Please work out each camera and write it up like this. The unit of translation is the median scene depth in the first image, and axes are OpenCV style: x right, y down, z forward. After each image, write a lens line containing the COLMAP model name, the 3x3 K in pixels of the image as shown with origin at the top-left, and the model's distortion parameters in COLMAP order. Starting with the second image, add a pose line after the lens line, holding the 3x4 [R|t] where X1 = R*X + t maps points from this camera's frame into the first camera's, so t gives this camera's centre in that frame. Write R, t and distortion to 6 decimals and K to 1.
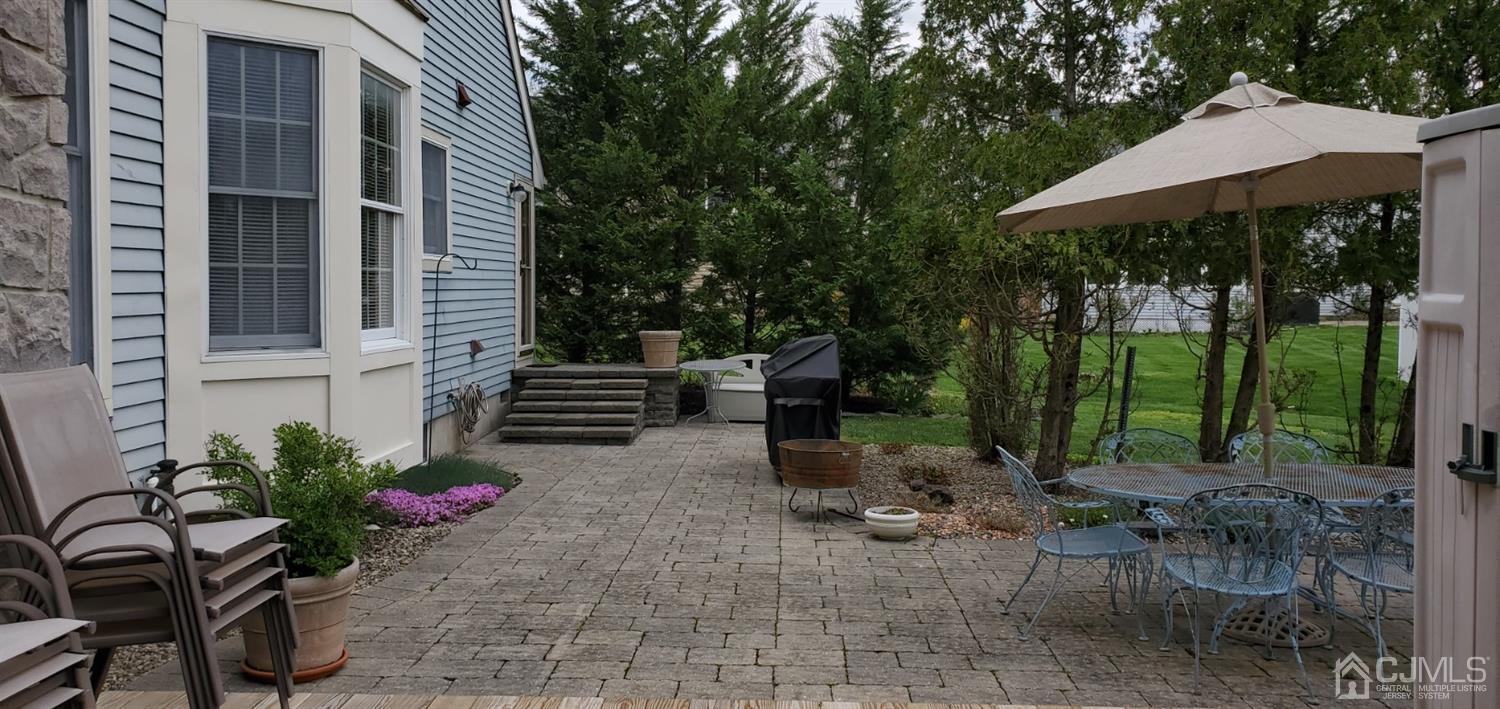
lens RADIAL K [[1170.7, 0, 727.6], [0, 1170.7, 343.5], [0, 0, 1]] dist [0.147999, -0.234751]
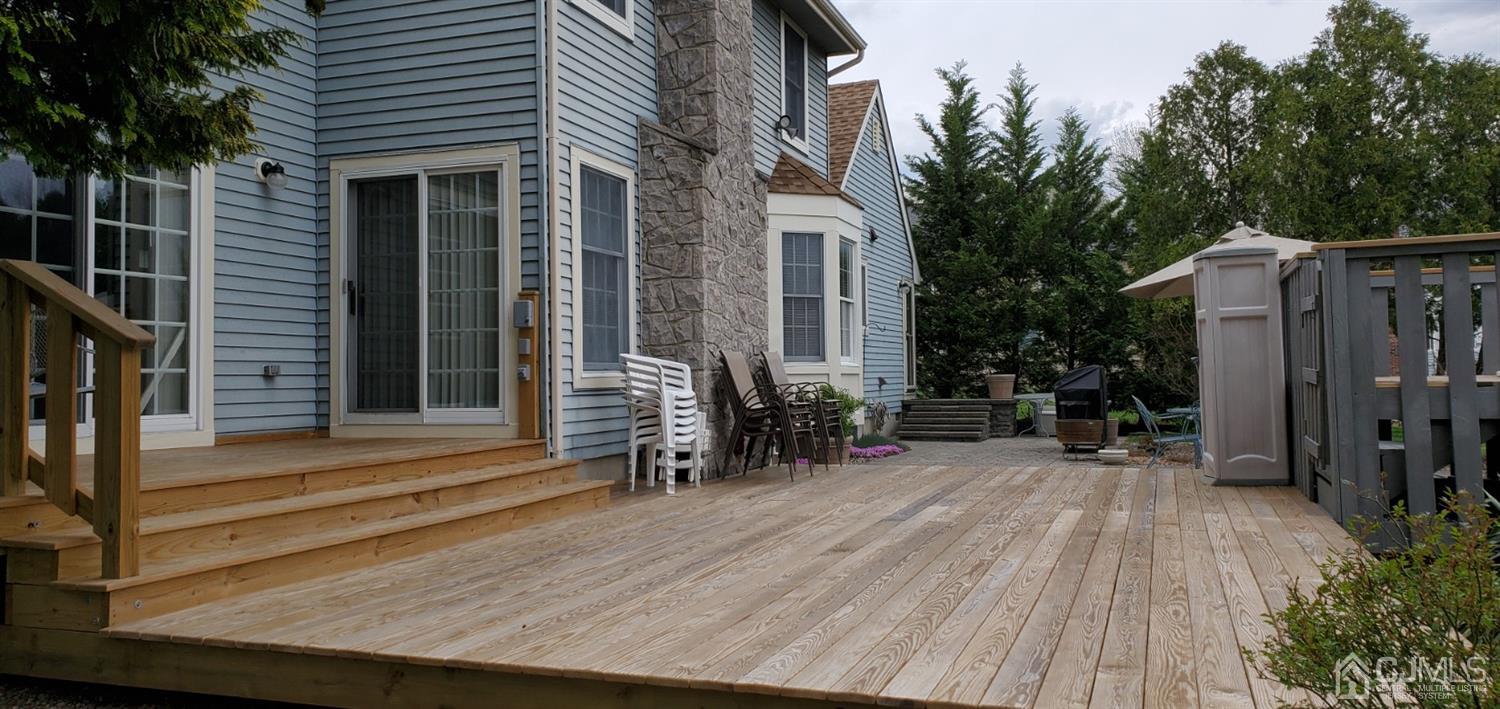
lens RADIAL K [[1170.7, 0, 727.6], [0, 1170.7, 343.5], [0, 0, 1]] dist [0.147999, -0.234751]
pose [[0.949907, -0.029861, -0.311102, 0.076240], [0.006419, 0.997079, -0.076103, 0.057959], [0.312466, 0.070294, 0.947325, -0.503943]]
